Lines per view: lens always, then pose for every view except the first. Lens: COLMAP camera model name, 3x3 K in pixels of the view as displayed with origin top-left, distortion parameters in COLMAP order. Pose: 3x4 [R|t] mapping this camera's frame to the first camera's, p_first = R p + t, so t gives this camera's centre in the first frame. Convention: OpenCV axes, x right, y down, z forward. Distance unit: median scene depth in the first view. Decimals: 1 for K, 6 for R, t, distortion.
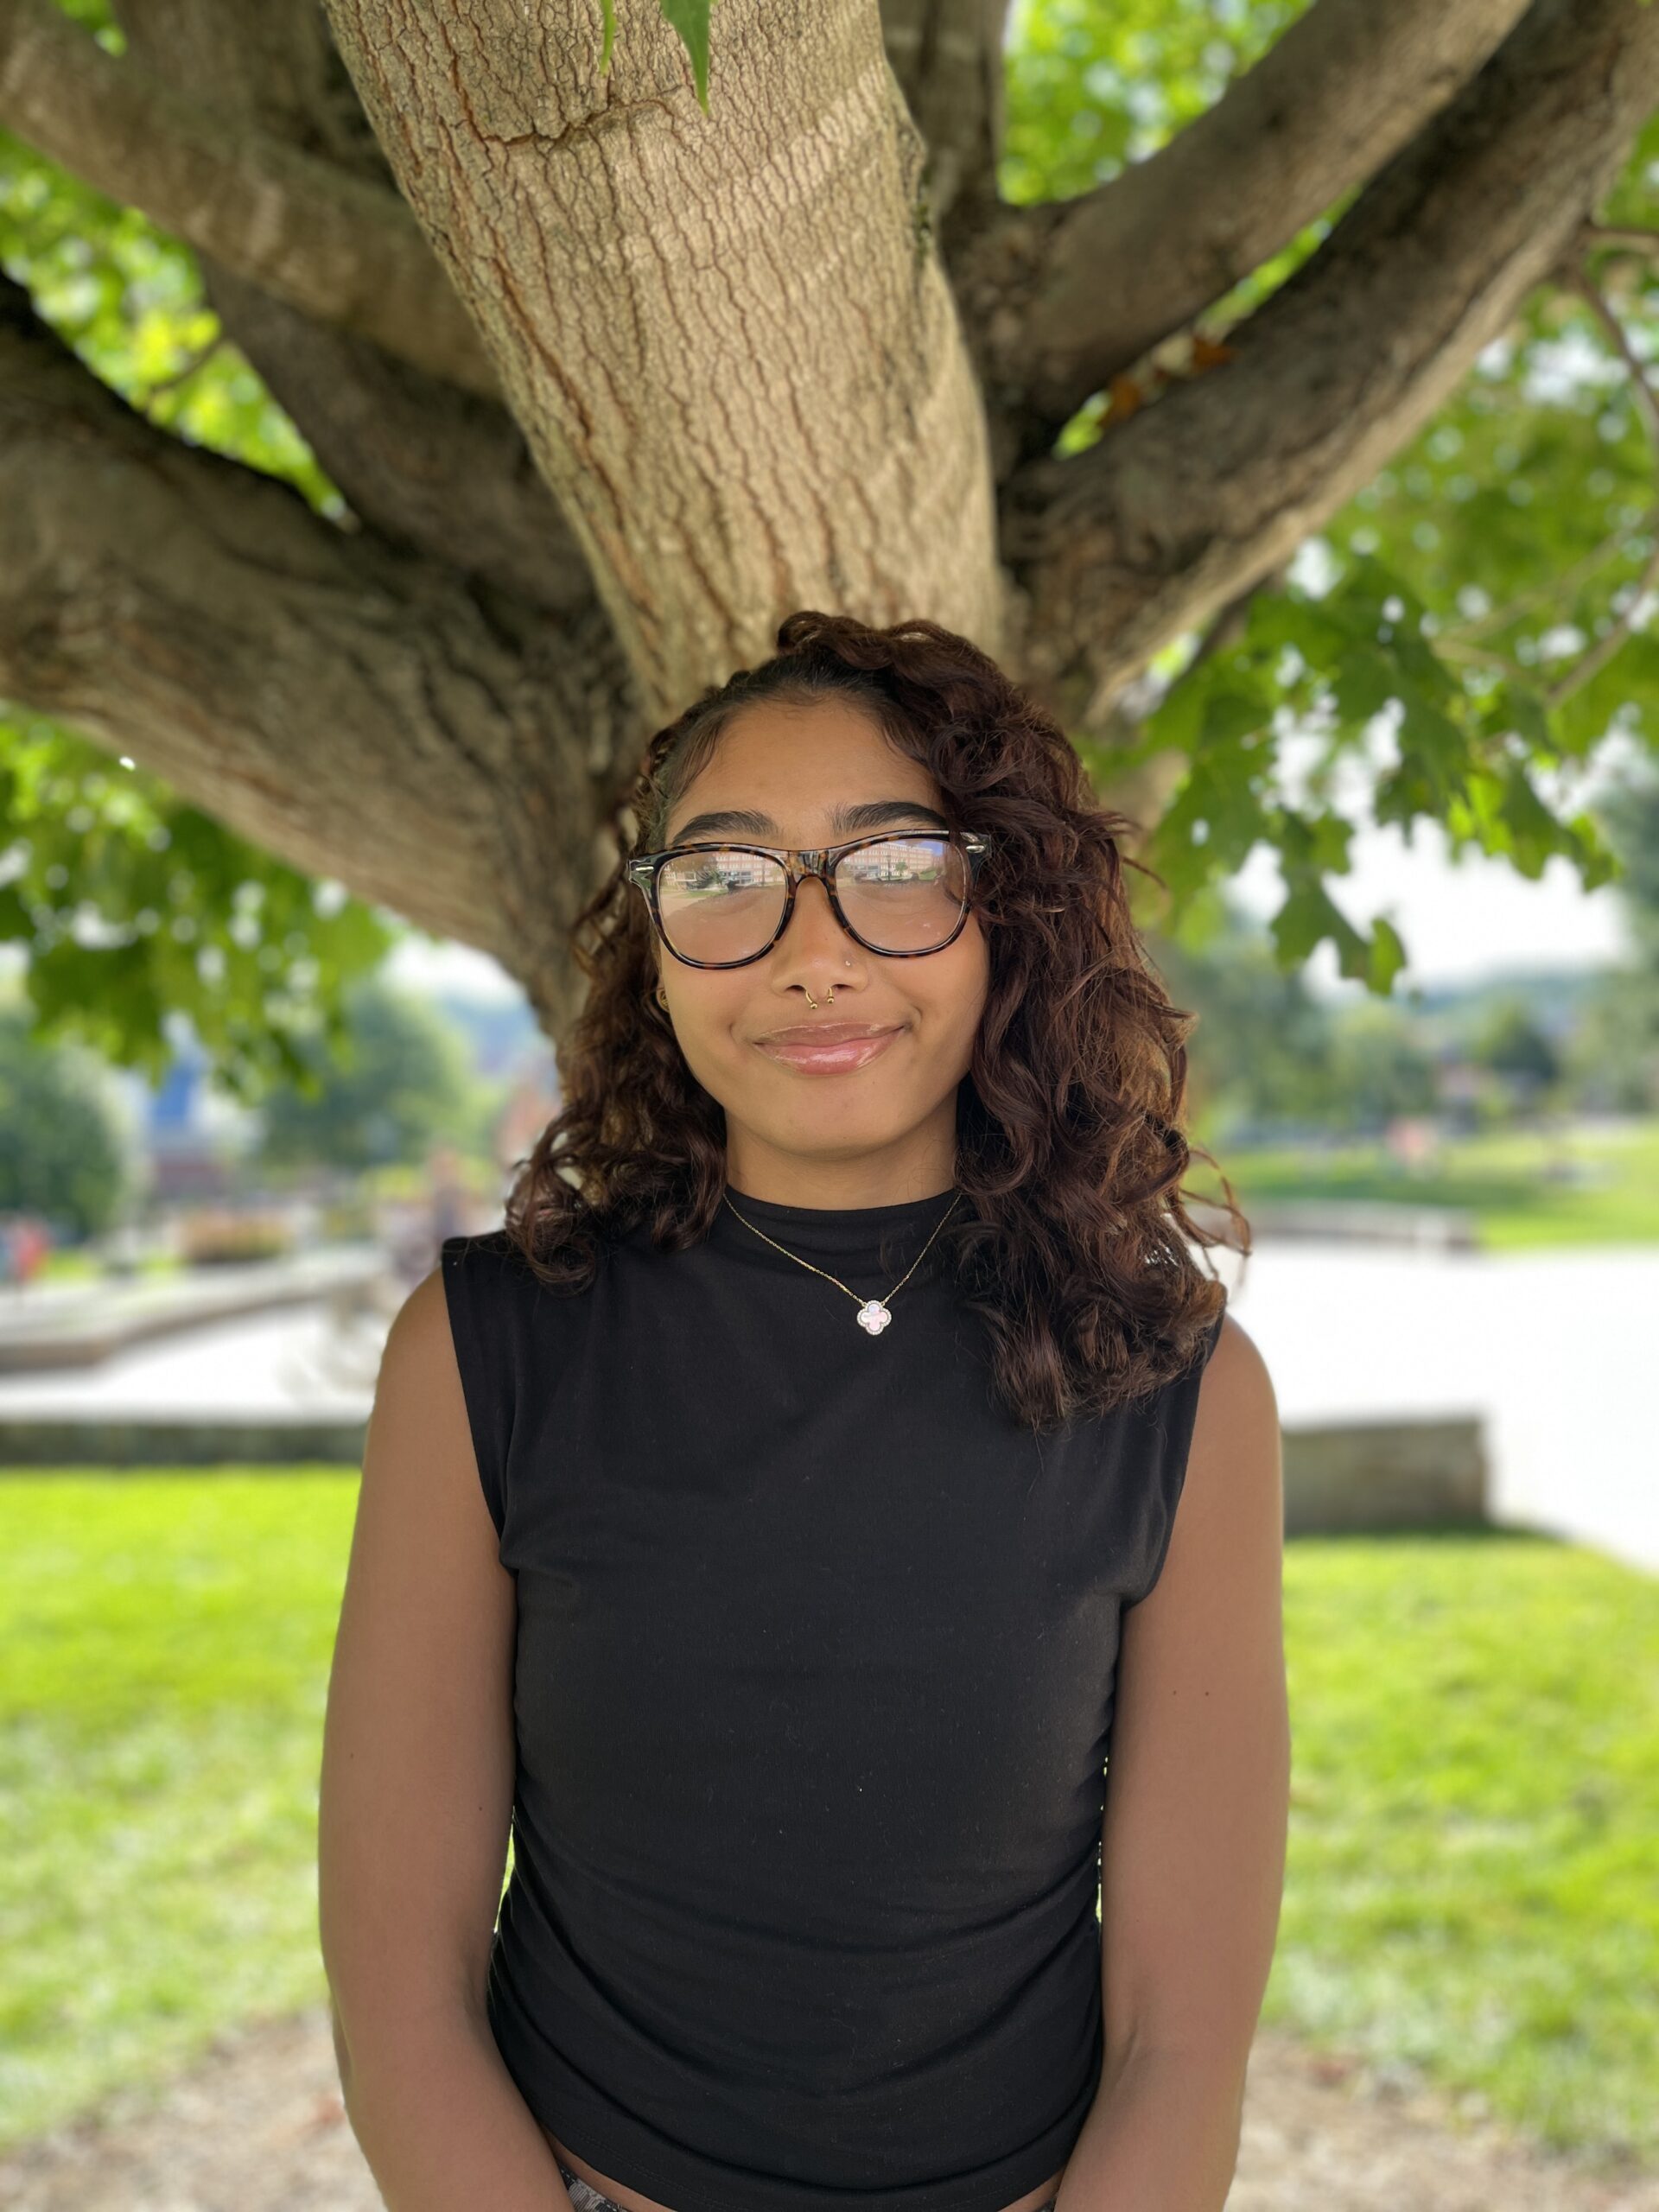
lens RADIAL K [[1681.6, 0, 833.5], [0, 1681.6, 1097.8], [0, 0, 1]] dist [0.050737, -0.063731]
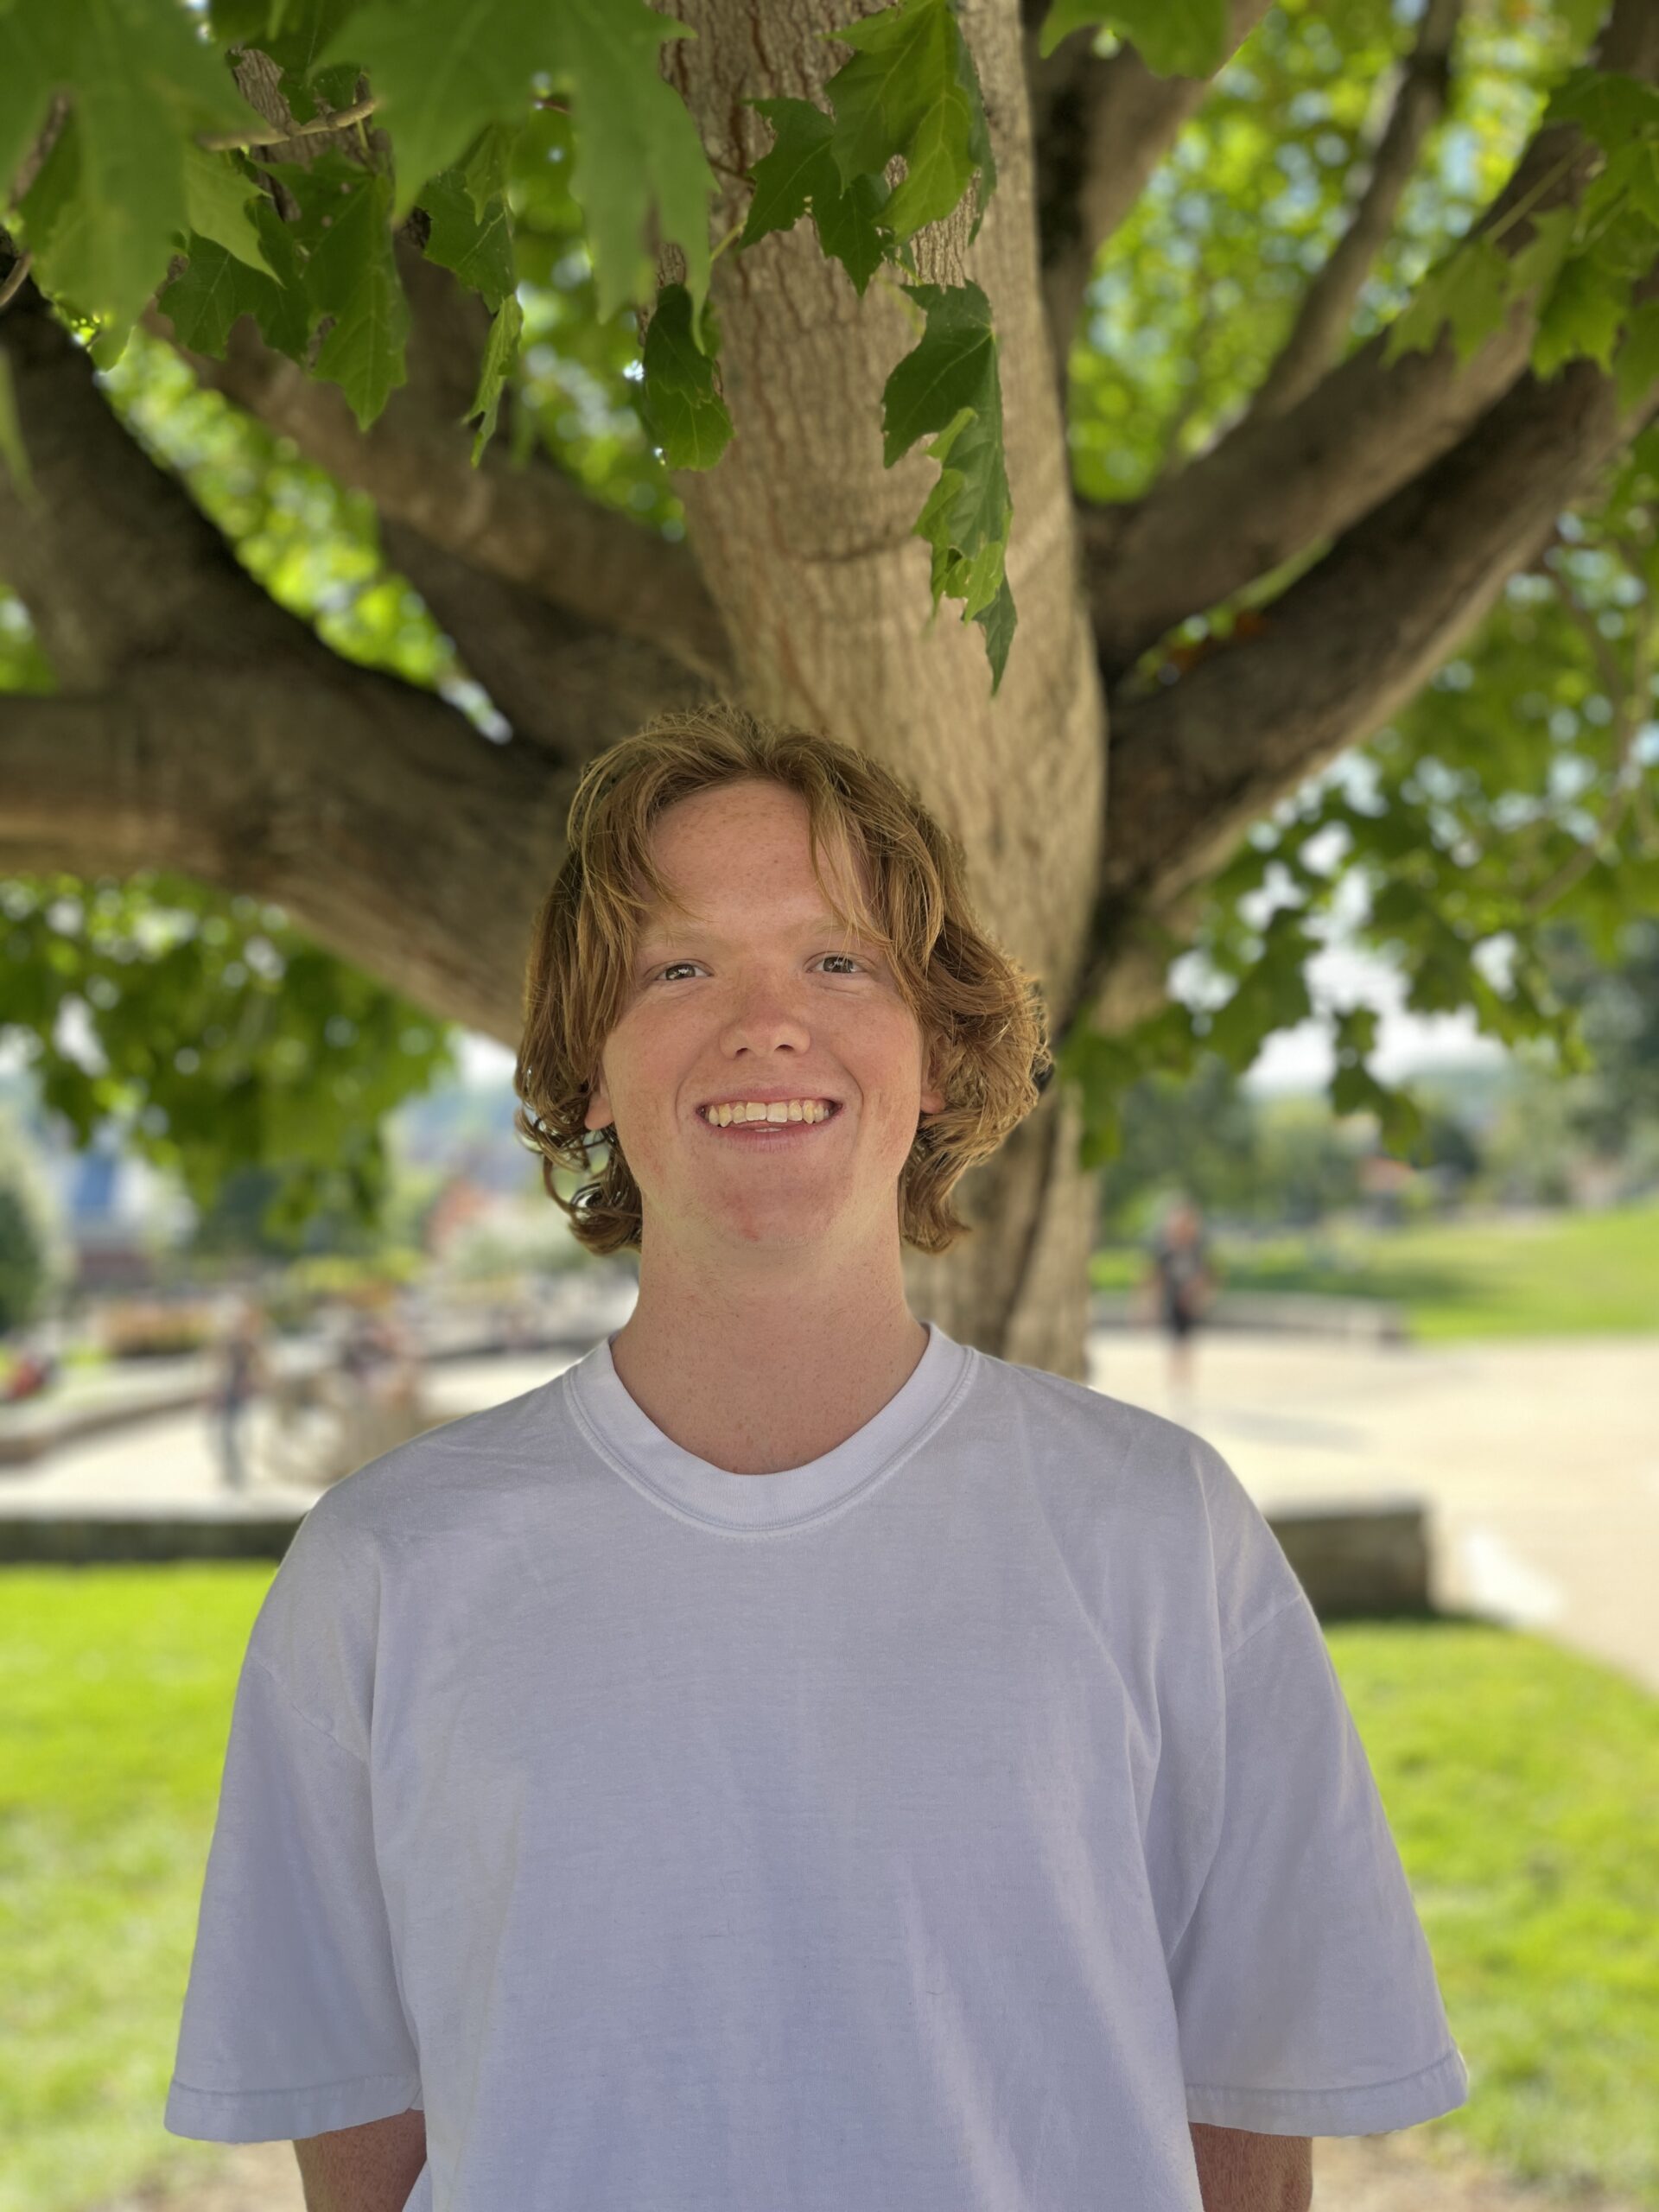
lens RADIAL K [[1681.6, 0, 828.5], [0, 1681.6, 1117.2], [0, 0, 1]] dist [0.050737, -0.063731]
pose [[0.999260, 0.003865, 0.038278, -0.139137], [-0.002270, 0.999131, -0.041626, -0.036759], [-0.038406, 0.041508, 0.998400, -0.207326]]
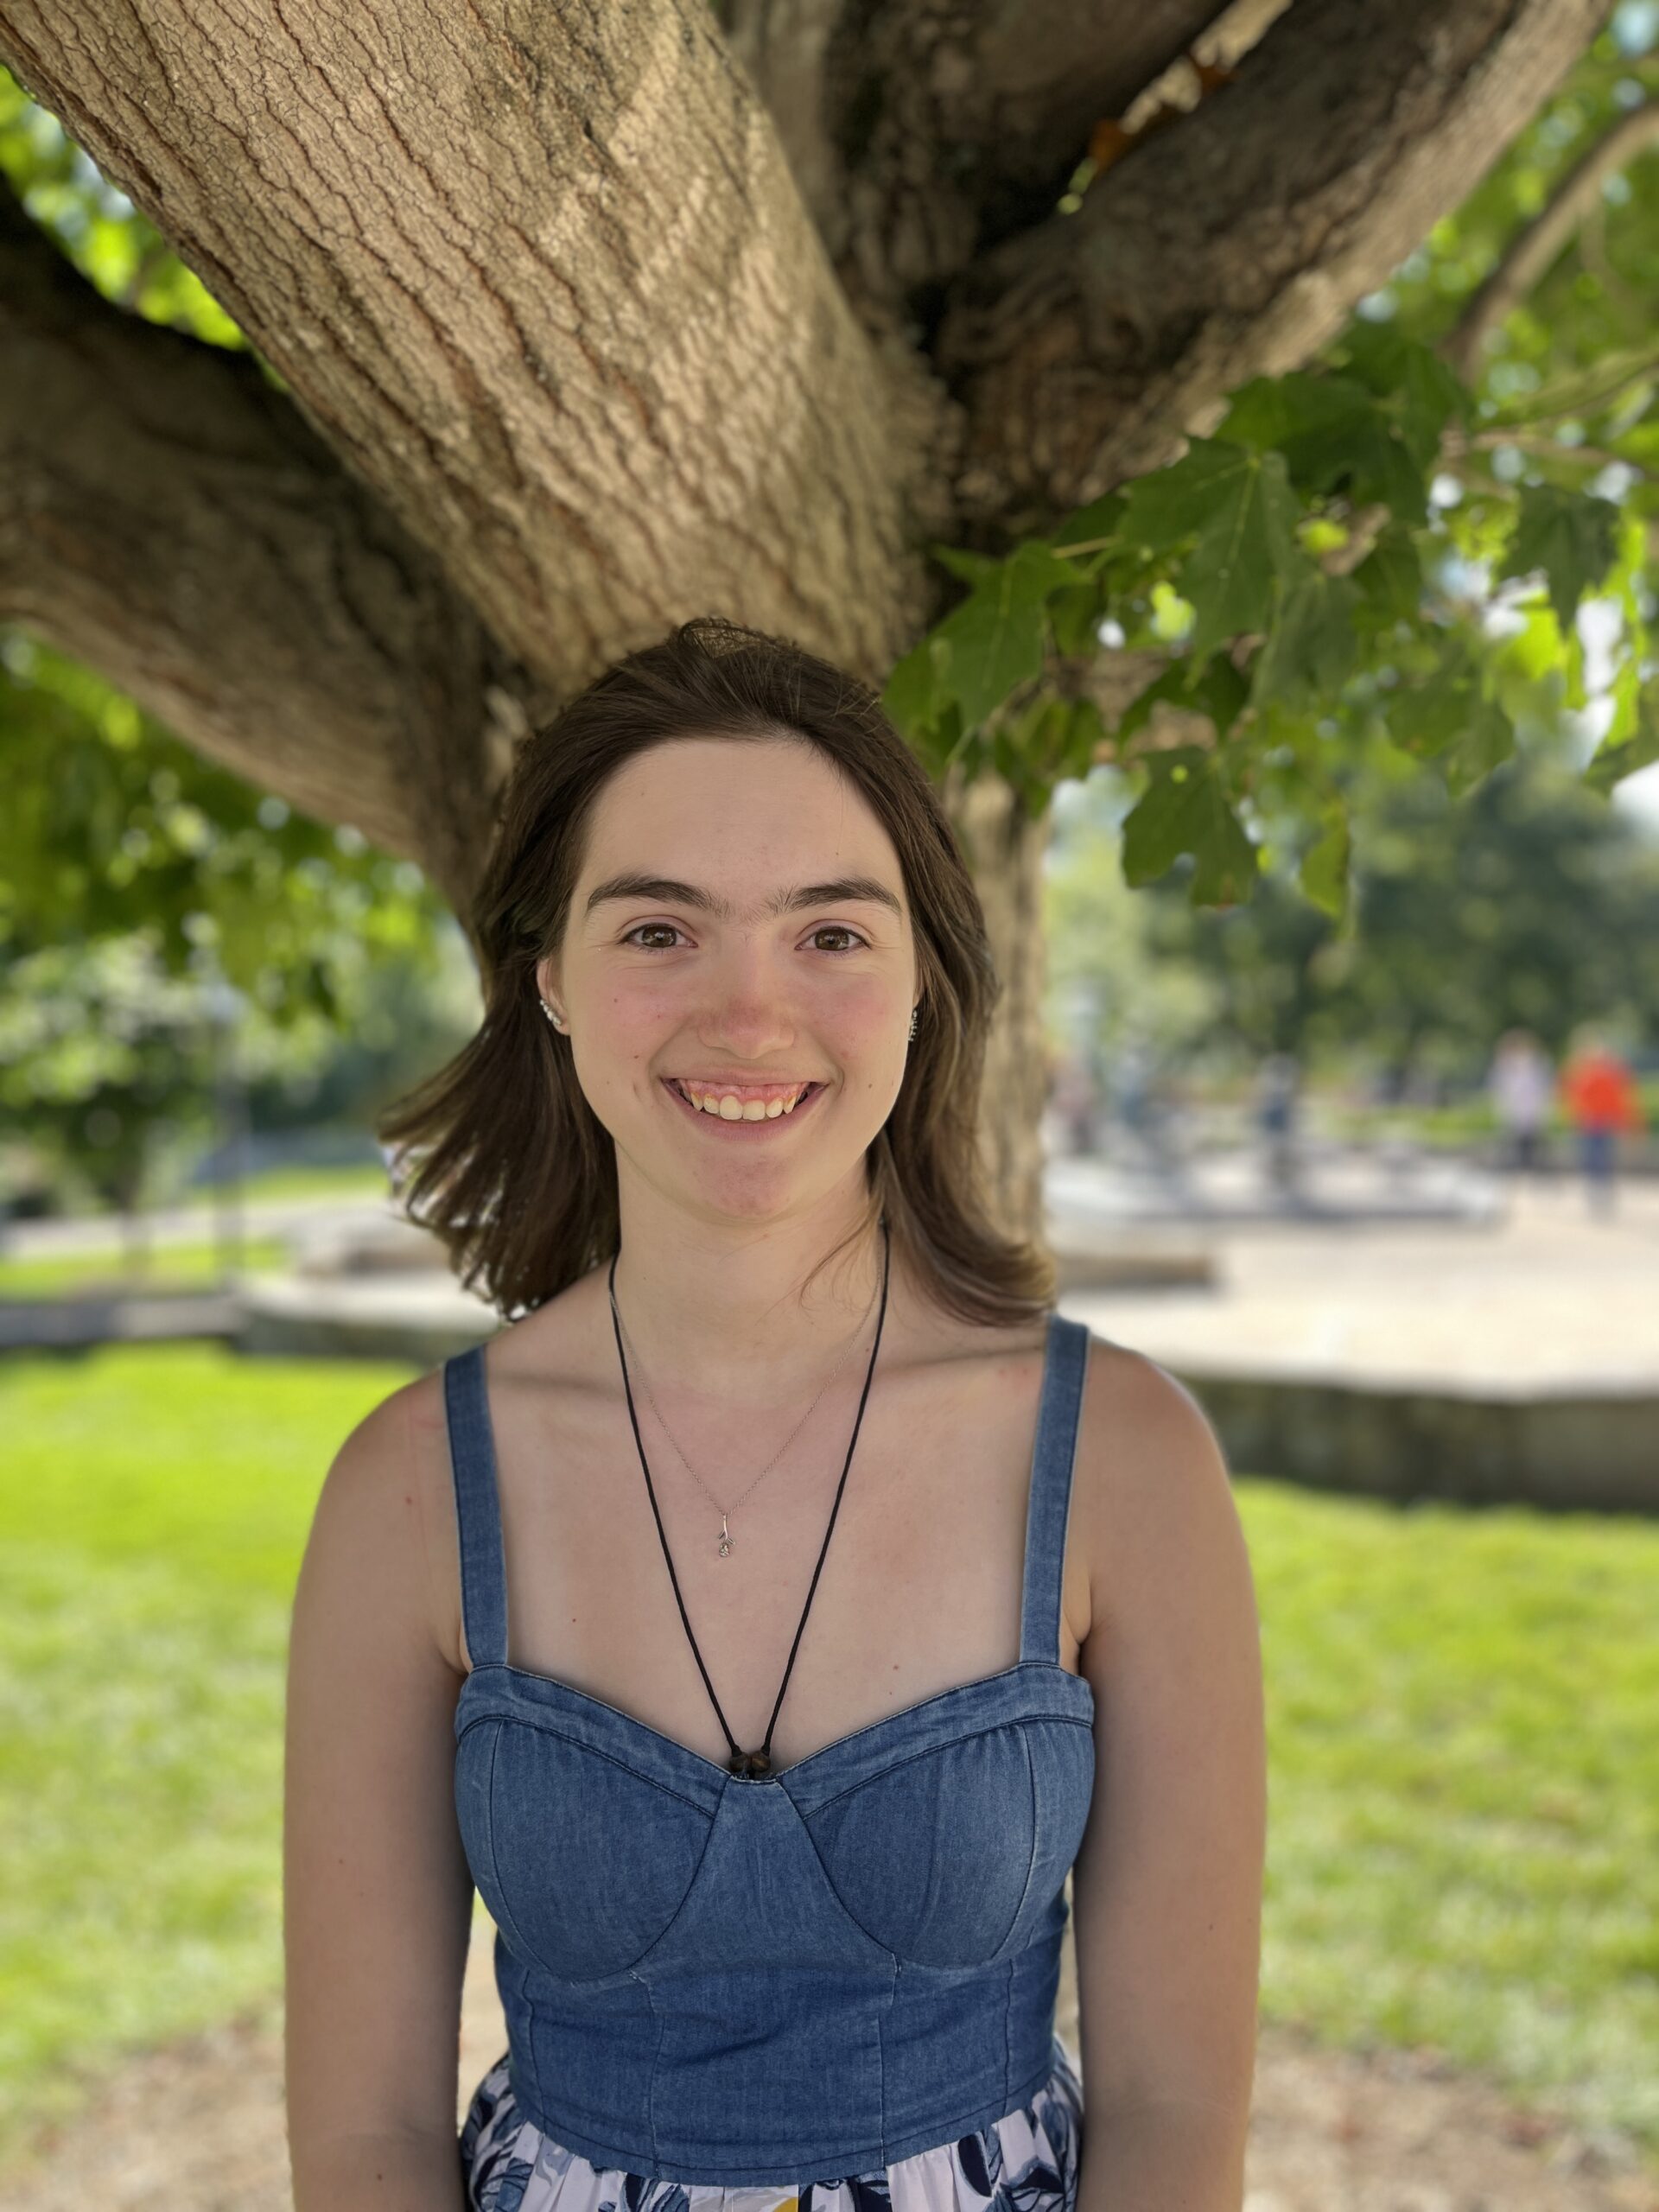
lens RADIAL K [[1681.6, 0, 824.1], [0, 1681.6, 1103.1], [0, 0, 1]] dist [0.050737, -0.063731]
pose [[0.978253, 0.015473, -0.206837, 0.238277], [-0.005349, 0.998764, 0.049414, -0.007850], [0.207346, -0.047233, 0.977127, 0.199397]]
